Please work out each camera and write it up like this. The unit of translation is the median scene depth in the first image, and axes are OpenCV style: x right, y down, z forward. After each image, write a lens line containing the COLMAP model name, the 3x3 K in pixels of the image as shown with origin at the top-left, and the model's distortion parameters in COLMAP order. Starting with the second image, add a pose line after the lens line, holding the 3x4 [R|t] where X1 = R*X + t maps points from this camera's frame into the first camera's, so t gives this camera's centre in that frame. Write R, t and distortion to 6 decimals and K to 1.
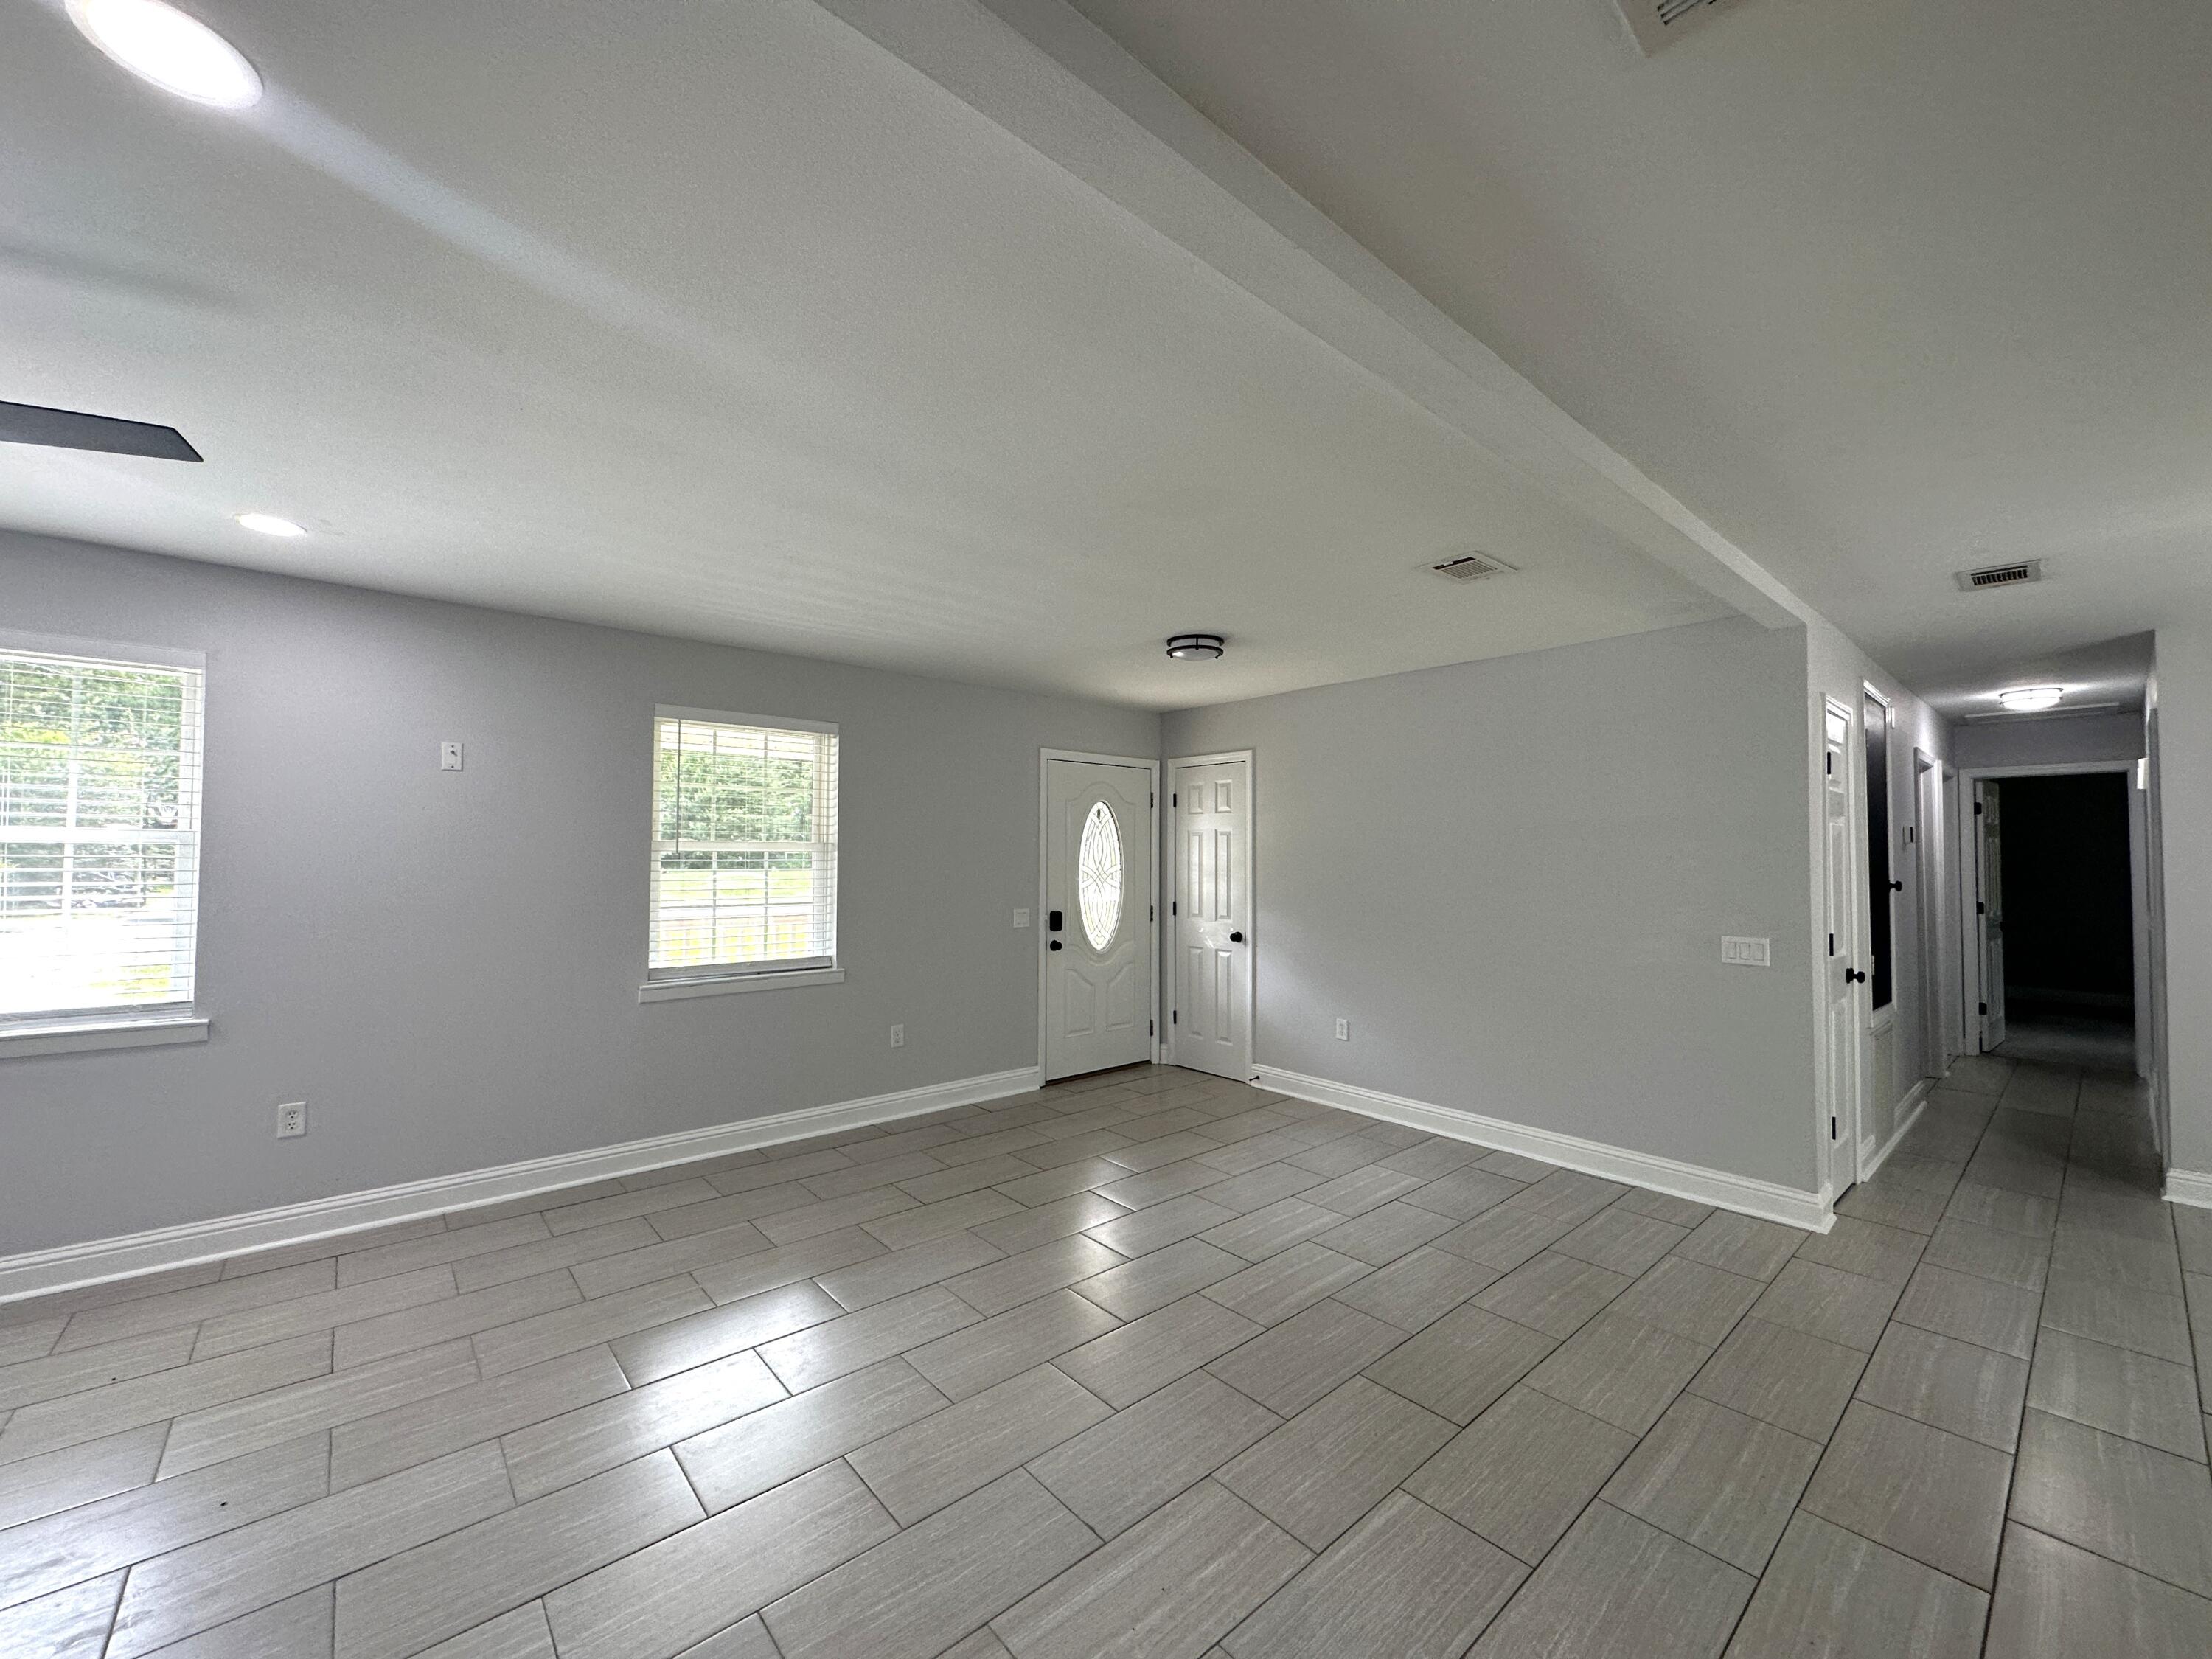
lens RADIAL K [[882.6, 0, 1102.6], [0, 882.6, 830.9], [0, 0, 1]] dist [-0.001553, -0.000419]
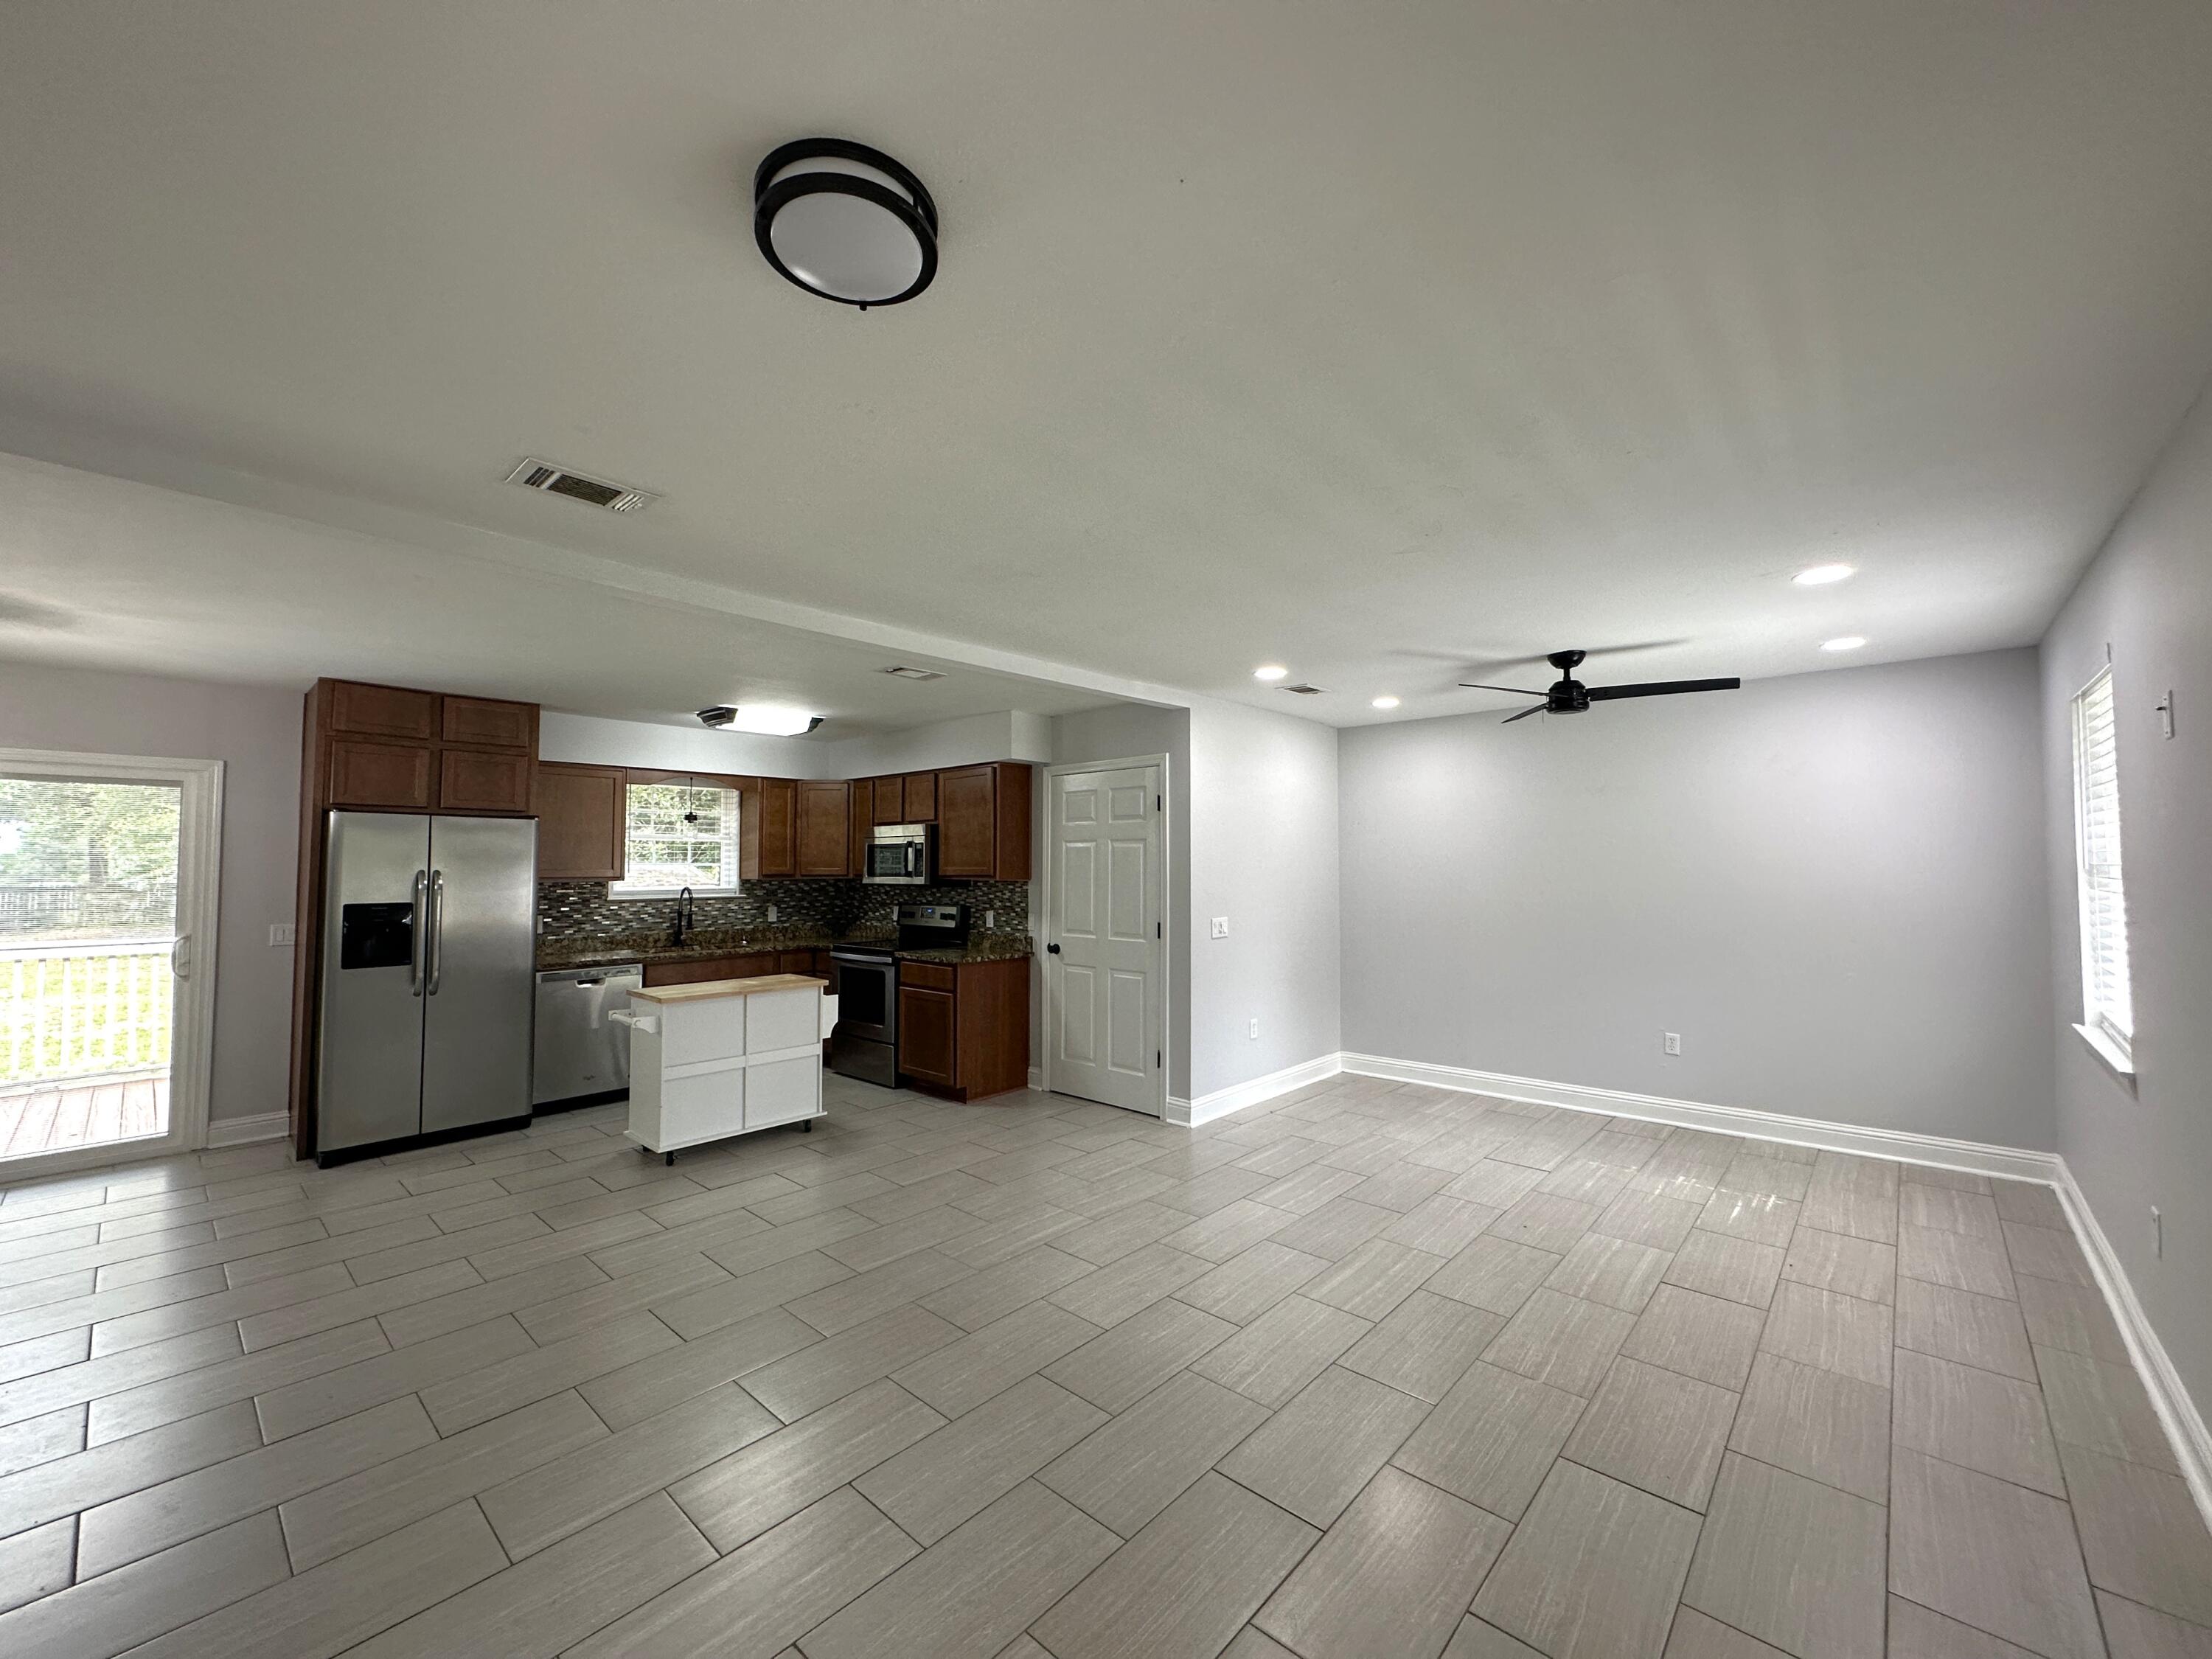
lens RADIAL K [[887.6, 0, 1103.9], [0, 887.6, 833.2], [0, 0, 1]] dist [0.001003, 0.000358]
pose [[-0.992779, -0.007493, -0.119721, 0.043310], [0.000574, 0.997739, -0.067206, 0.027378], [0.119954, -0.066789, -0.990530, 1.128338]]
